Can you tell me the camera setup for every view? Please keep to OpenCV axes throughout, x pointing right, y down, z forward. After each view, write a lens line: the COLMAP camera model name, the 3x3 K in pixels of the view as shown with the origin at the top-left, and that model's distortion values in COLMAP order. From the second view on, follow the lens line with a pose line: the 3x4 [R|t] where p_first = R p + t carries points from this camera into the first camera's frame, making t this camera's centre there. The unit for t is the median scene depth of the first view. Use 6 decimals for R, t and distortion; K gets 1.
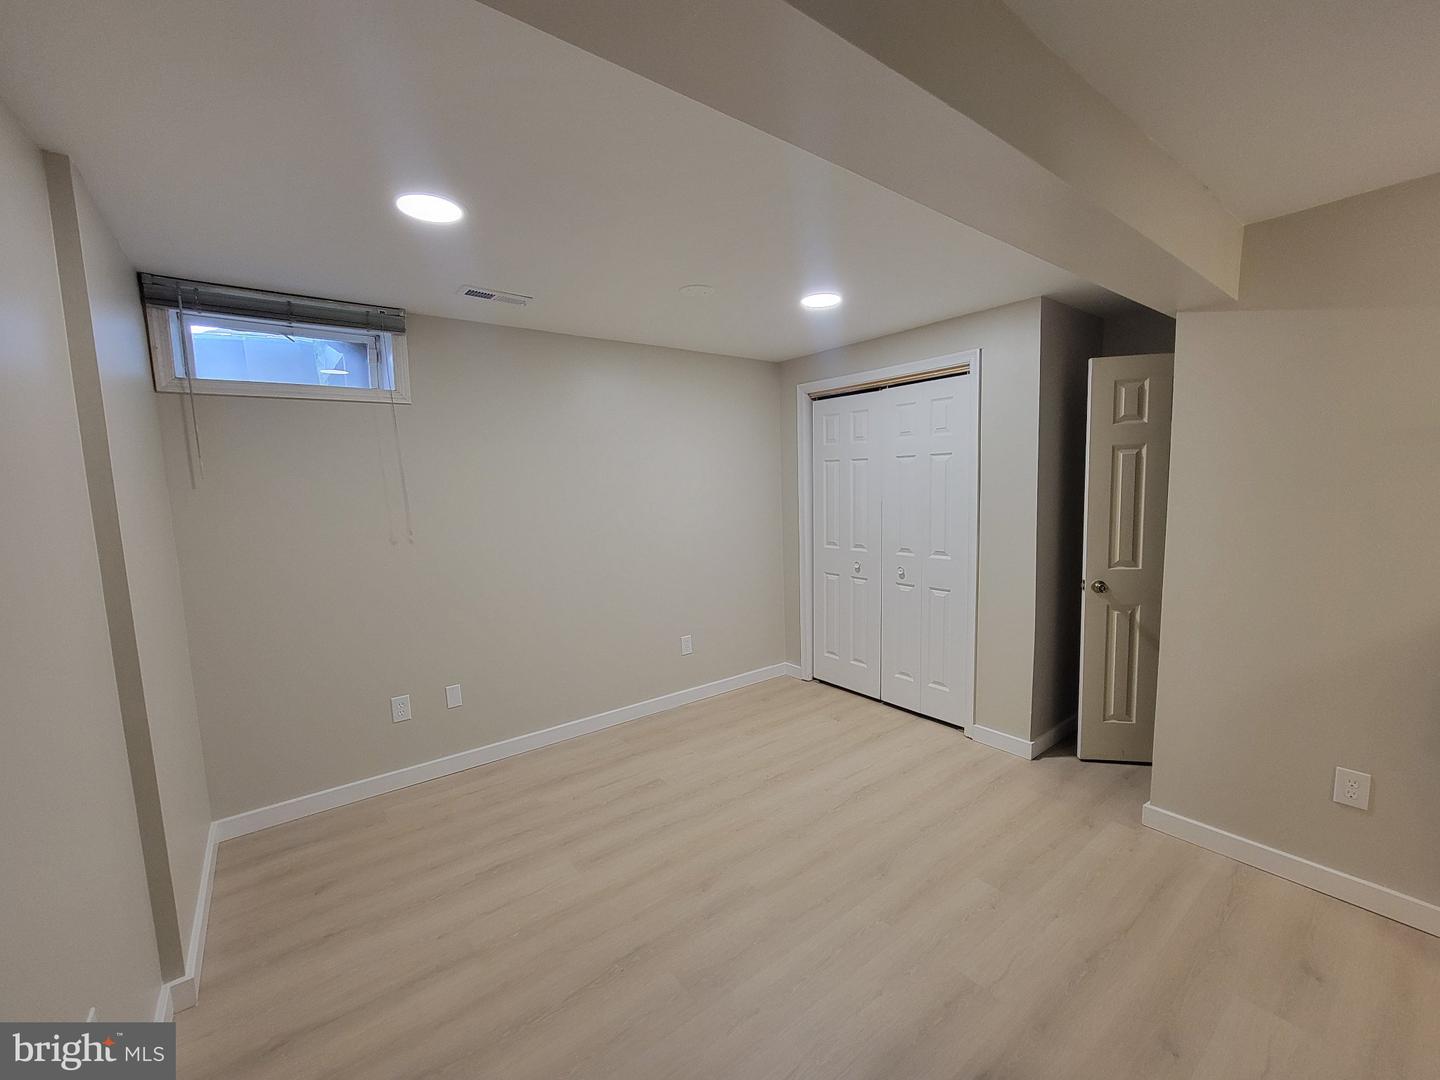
lens RADIAL K [[594.4, 0, 722.4], [0, 594.4, 548.2], [0, 0, 1]] dist [-0.002639, -0.000021]
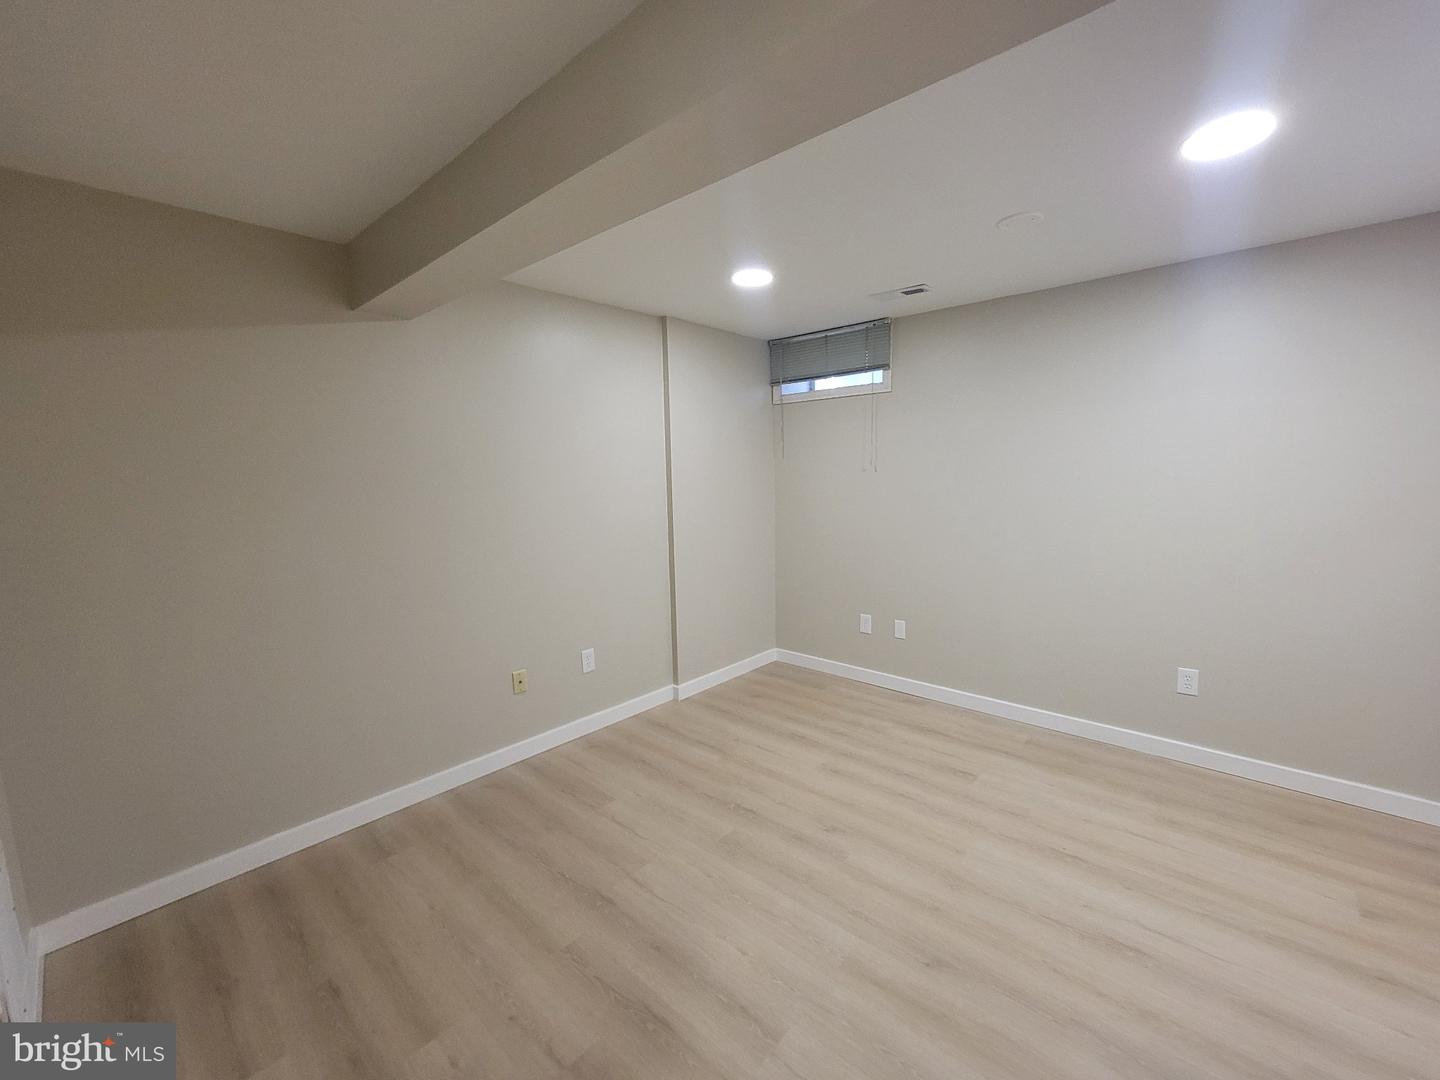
lens RADIAL K [[594.4, 0, 722.4], [0, 594.4, 548.2], [0, 0, 1]] dist [-0.002639, -0.000021]
pose [[0.177633, 0.152312, -0.972238, 0.752407], [-0.093851, 0.986069, 0.137332, -0.057458], [0.979611, 0.066851, 0.189453, 0.464128]]
